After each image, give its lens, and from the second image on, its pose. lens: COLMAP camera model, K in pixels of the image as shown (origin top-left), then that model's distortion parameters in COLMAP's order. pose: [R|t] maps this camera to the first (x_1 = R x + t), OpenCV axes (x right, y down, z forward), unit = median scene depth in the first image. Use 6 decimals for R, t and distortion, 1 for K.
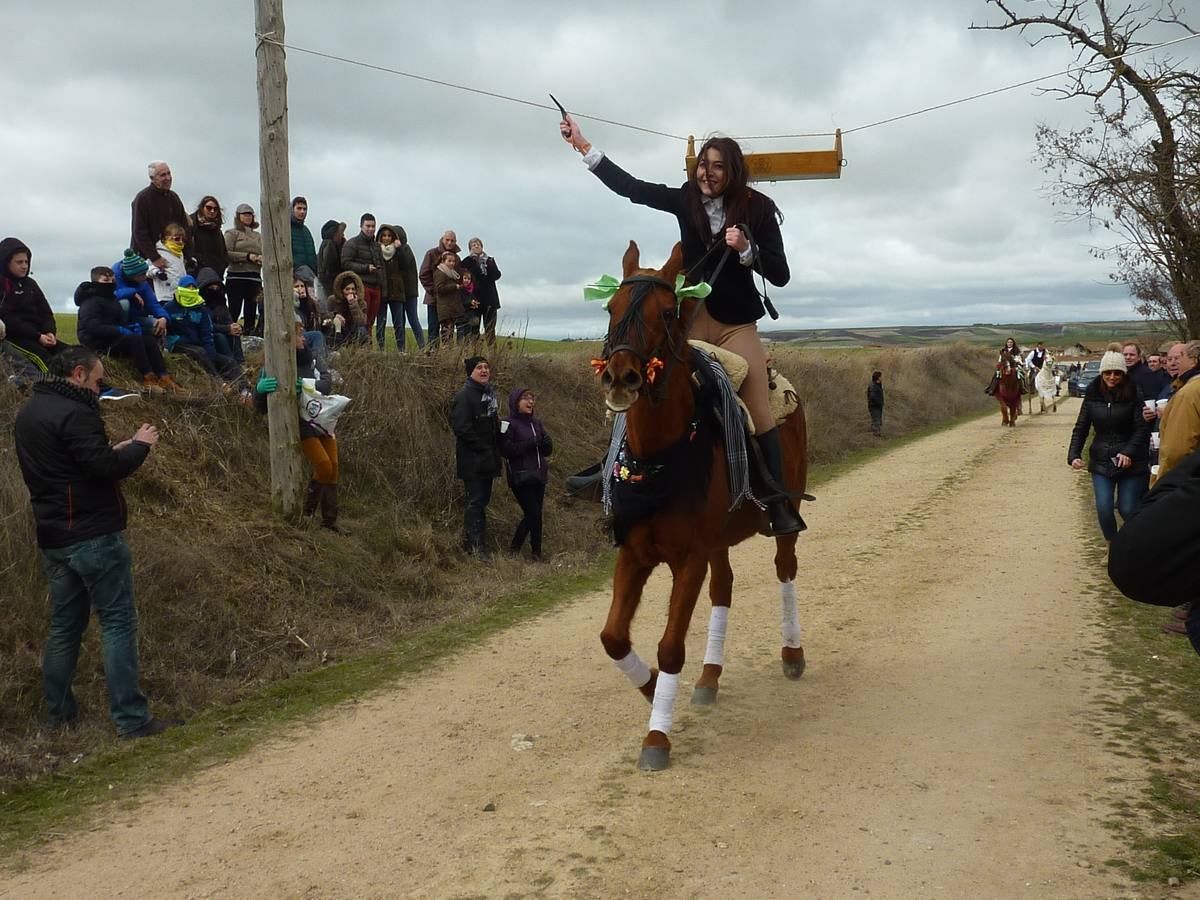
lens RADIAL K [[1351.2, 0, 597.5], [0, 1351.2, 446.3], [0, 0, 1]] dist [-0.021637, -0.041044]
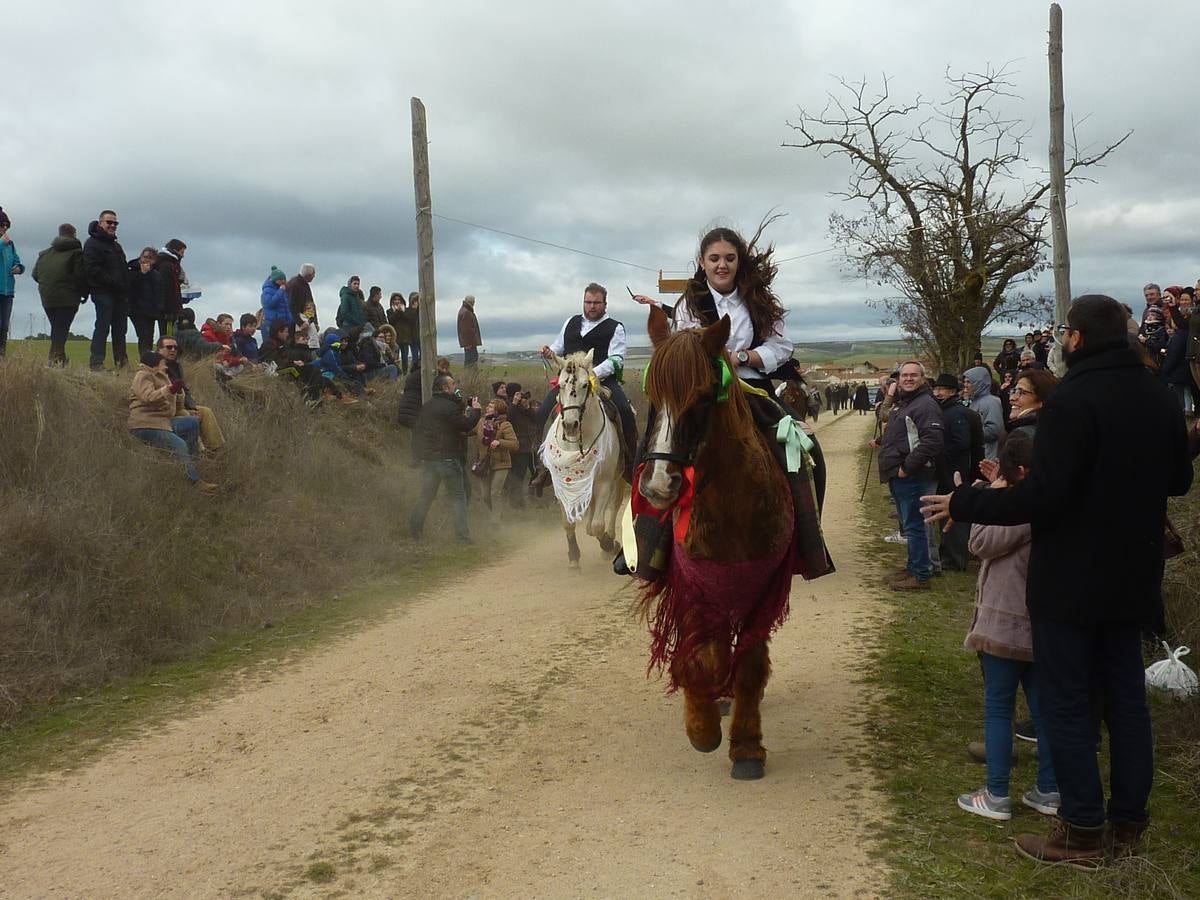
lens RADIAL K [[1379.6, 0, 600.0], [0, 1379.6, 450.0], [0, 0, 1]] dist [0.002348, -0.111310]
pose [[0.988640, -0.011815, 0.149839, -0.311065], [0.013611, 0.999847, -0.010966, 0.050493], [-0.149687, 0.012880, 0.988650, -0.935858]]
